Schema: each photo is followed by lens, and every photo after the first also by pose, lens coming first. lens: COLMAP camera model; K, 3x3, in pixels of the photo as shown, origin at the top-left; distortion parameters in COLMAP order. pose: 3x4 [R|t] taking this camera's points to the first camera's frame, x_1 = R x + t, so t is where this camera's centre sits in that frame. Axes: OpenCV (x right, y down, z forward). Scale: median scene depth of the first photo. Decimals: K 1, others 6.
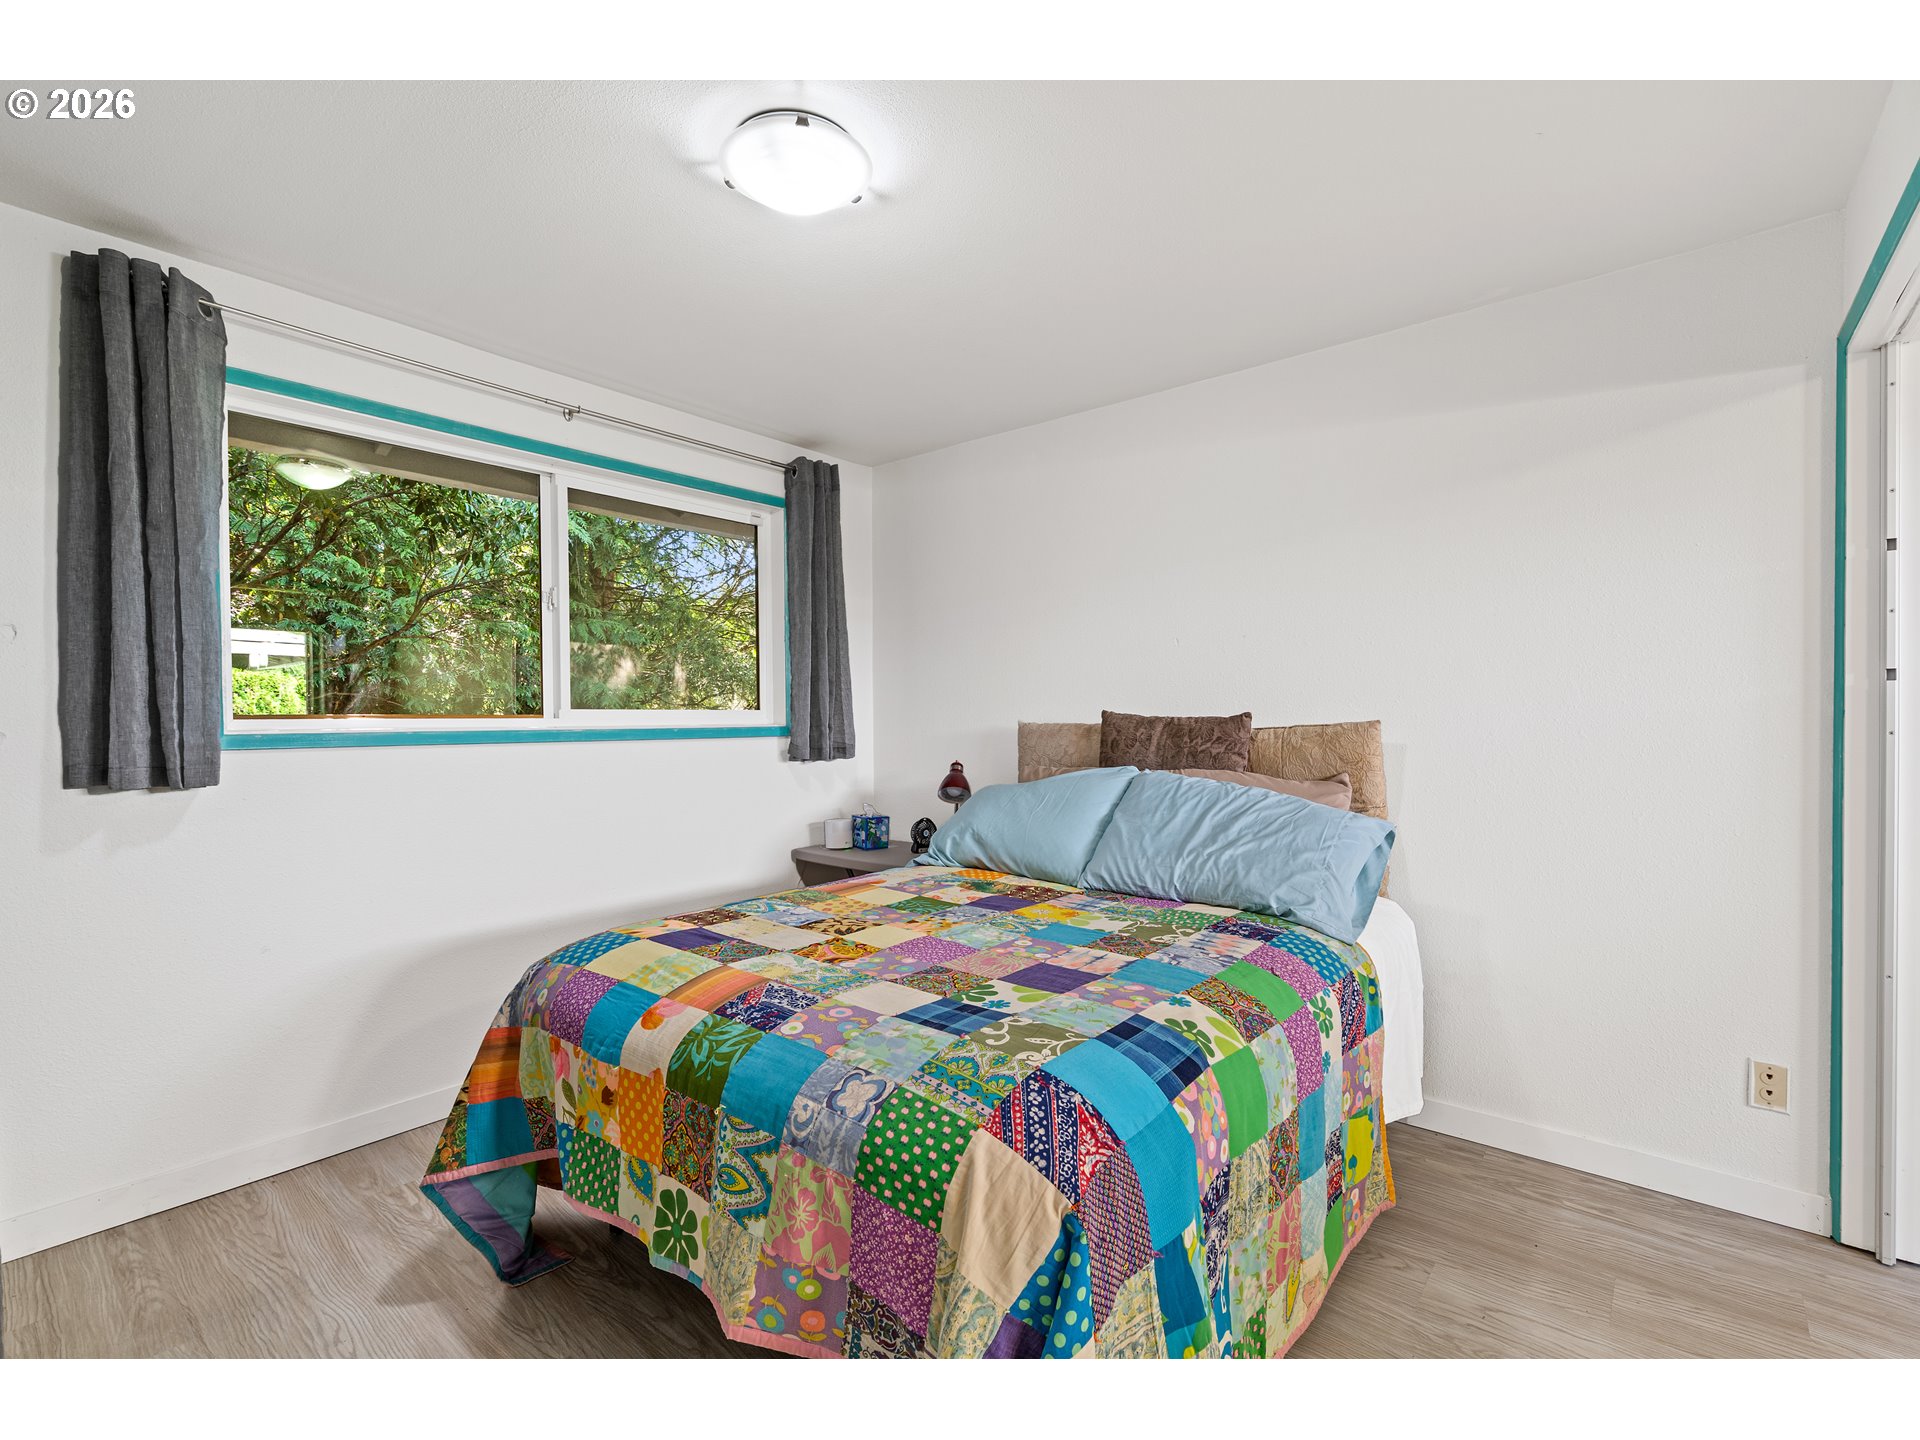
lens RADIAL K [[945.5, 0, 960.0], [0, 945.5, 720.0], [0, 0, 1]] dist [-0.014058, 0.000118]
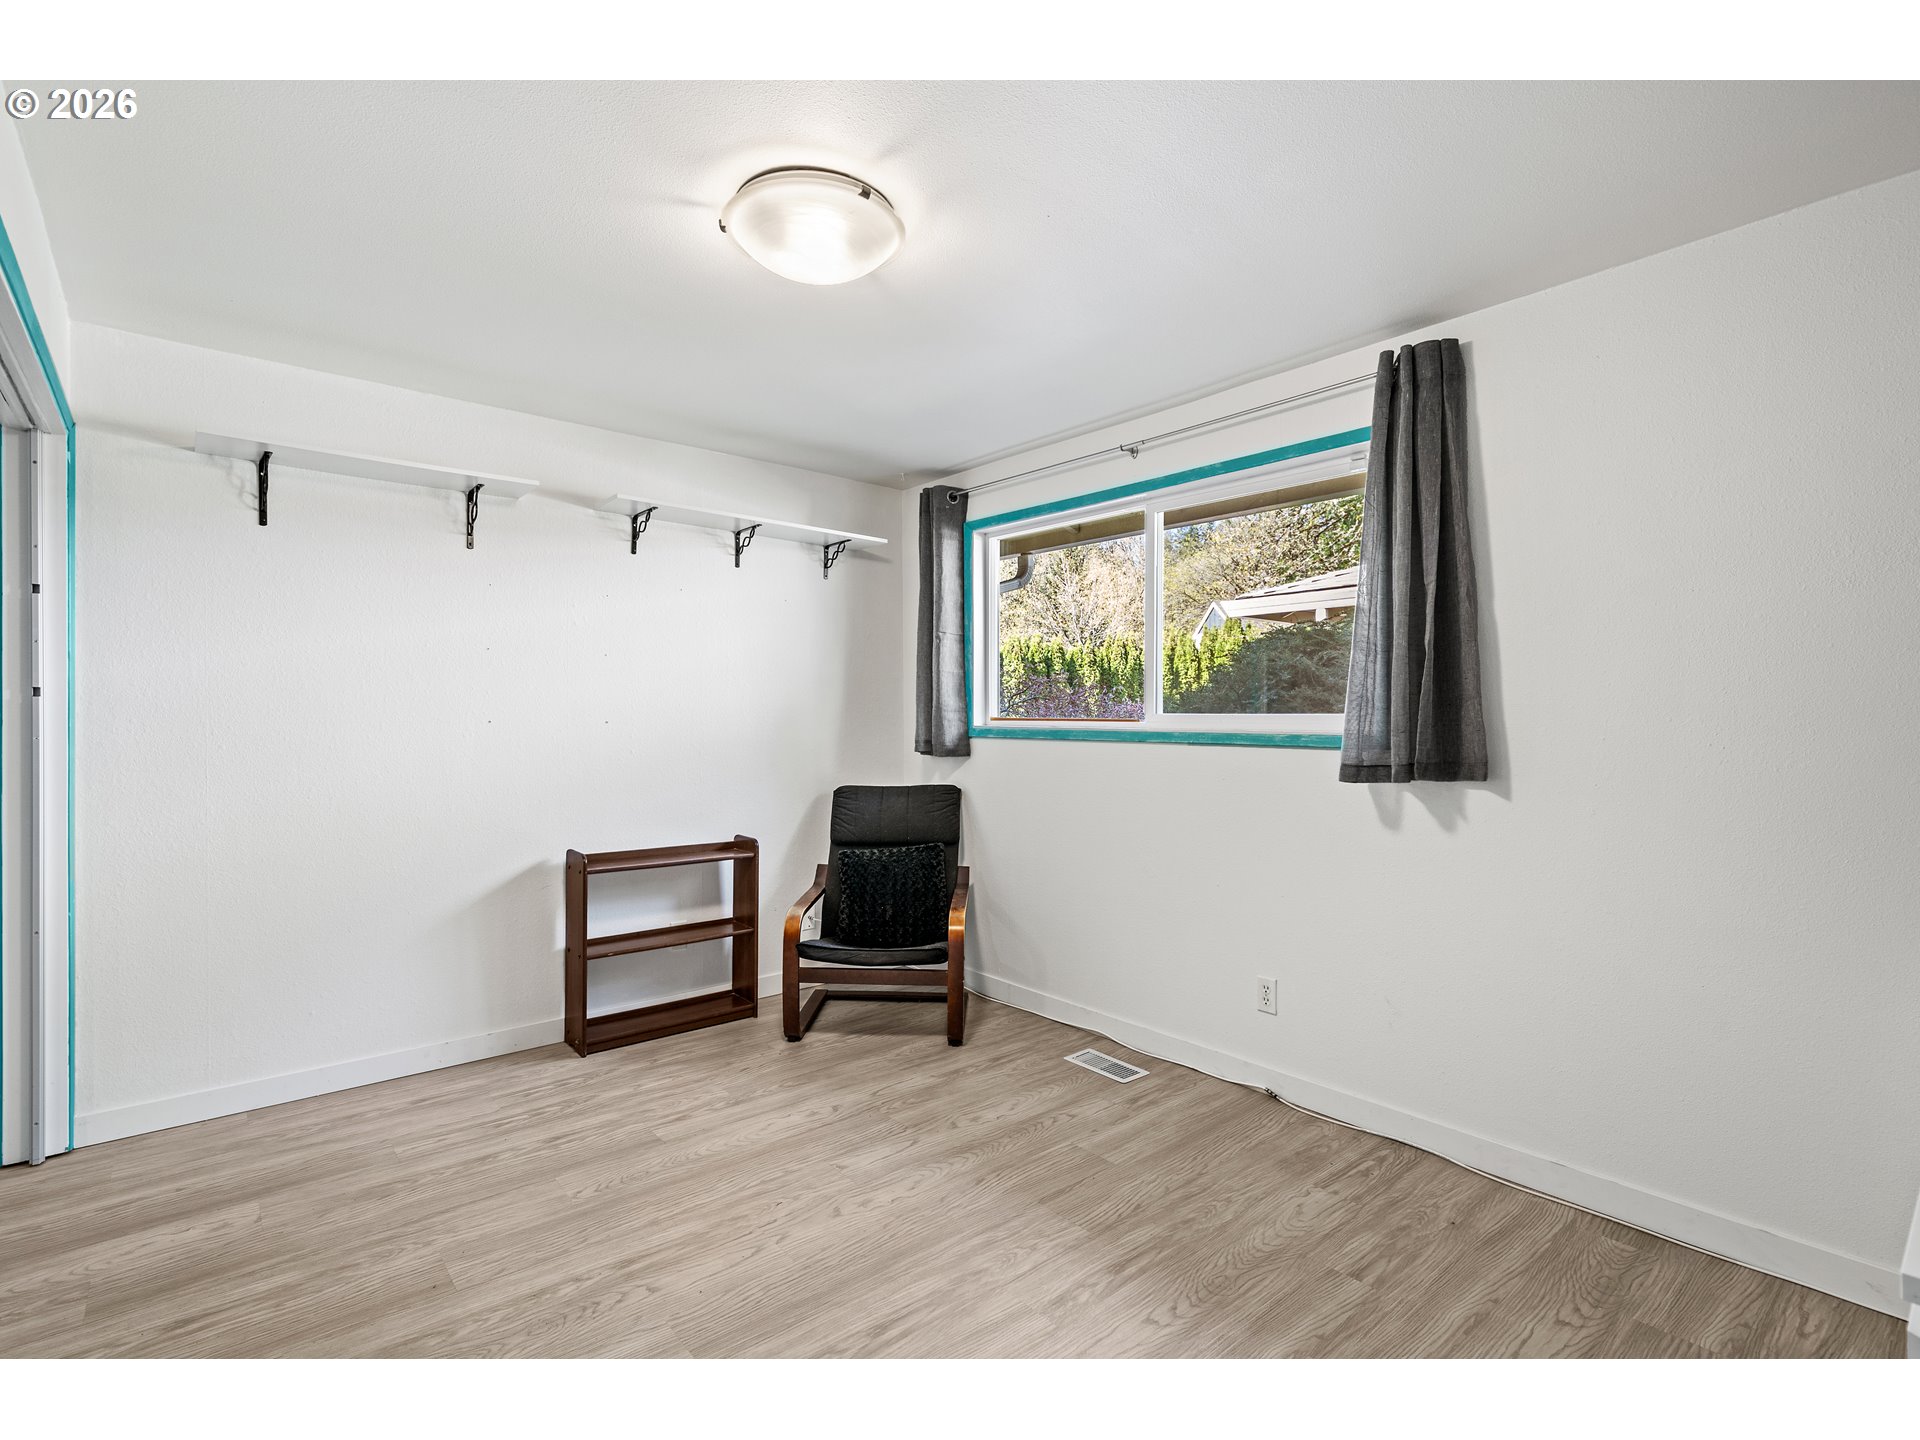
lens RADIAL K [[945.5, 0, 960.0], [0, 945.5, 720.0], [0, 0, 1]] dist [-0.014058, 0.000118]
pose [[-0.237129, 0.003967, -0.971470, 0.686864], [-0.005749, 0.999968, 0.005487, -0.006964], [0.971461, 0.006886, -0.237099, 0.991264]]
